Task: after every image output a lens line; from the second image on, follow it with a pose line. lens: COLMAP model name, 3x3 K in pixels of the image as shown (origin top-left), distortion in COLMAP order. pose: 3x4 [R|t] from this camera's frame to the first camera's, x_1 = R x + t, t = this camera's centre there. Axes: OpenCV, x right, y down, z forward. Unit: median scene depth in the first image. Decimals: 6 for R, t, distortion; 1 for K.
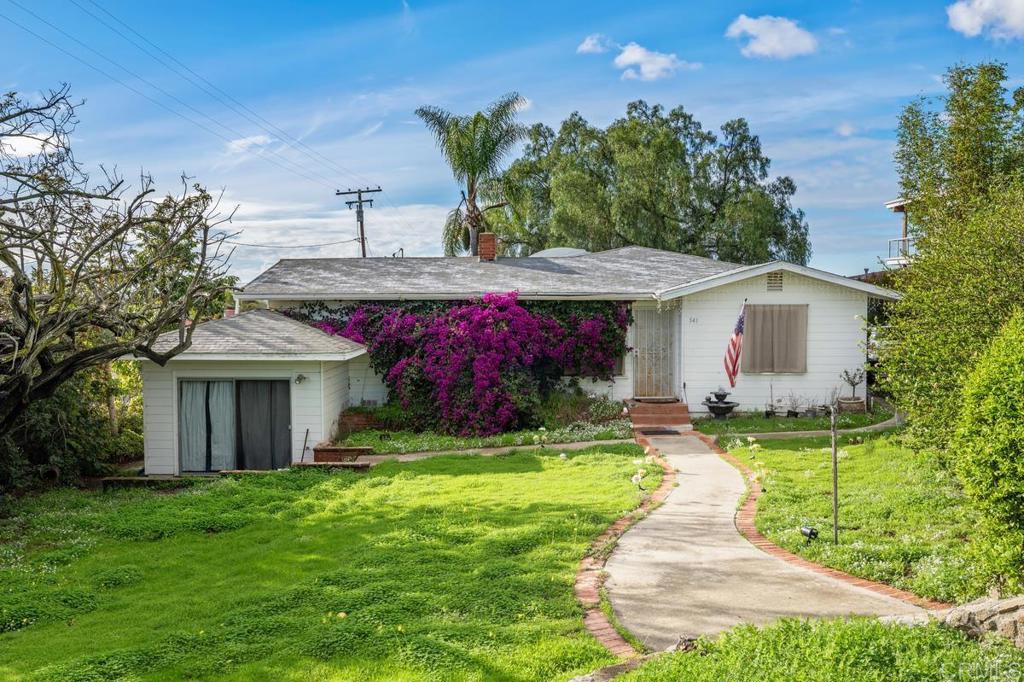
lens RADIAL K [[877.0, 0, 514.4], [0, 877.0, 343.4], [0, 0, 1]] dist [0.026866, -0.034135]
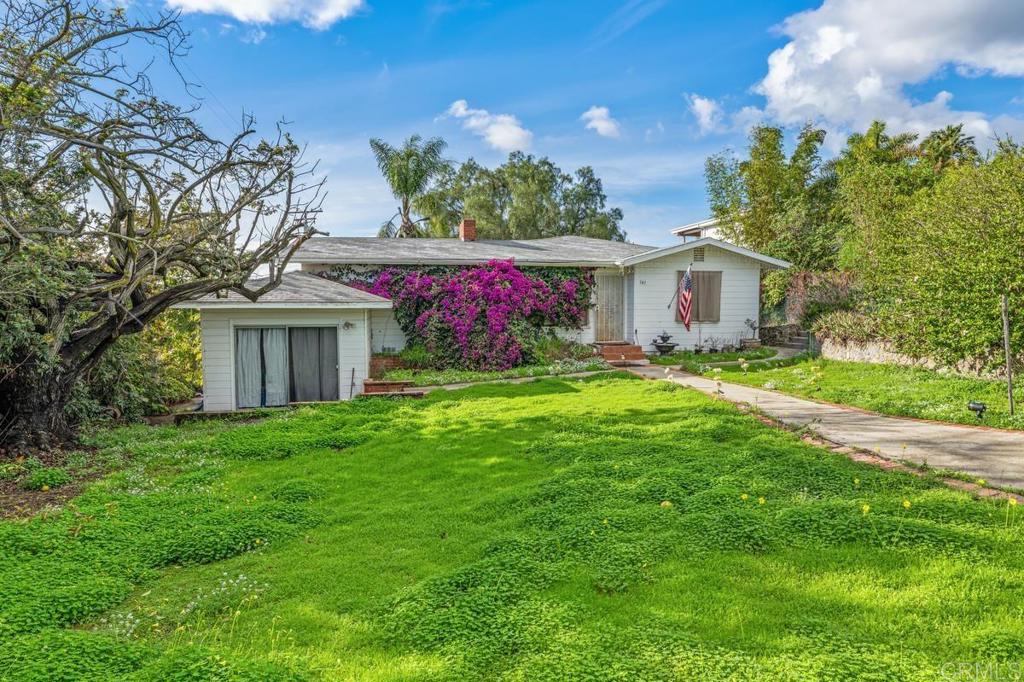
lens RADIAL K [[585.4, 0, 511.3], [0, 585.4, 343.1], [0, 0, 1]] dist [-0.003291, 0.000416]
pose [[0.976559, -0.012702, 0.214873, -0.185116], [0.009762, 0.999844, 0.014739, 0.051173], [-0.215027, -0.012296, 0.976531, 0.173642]]
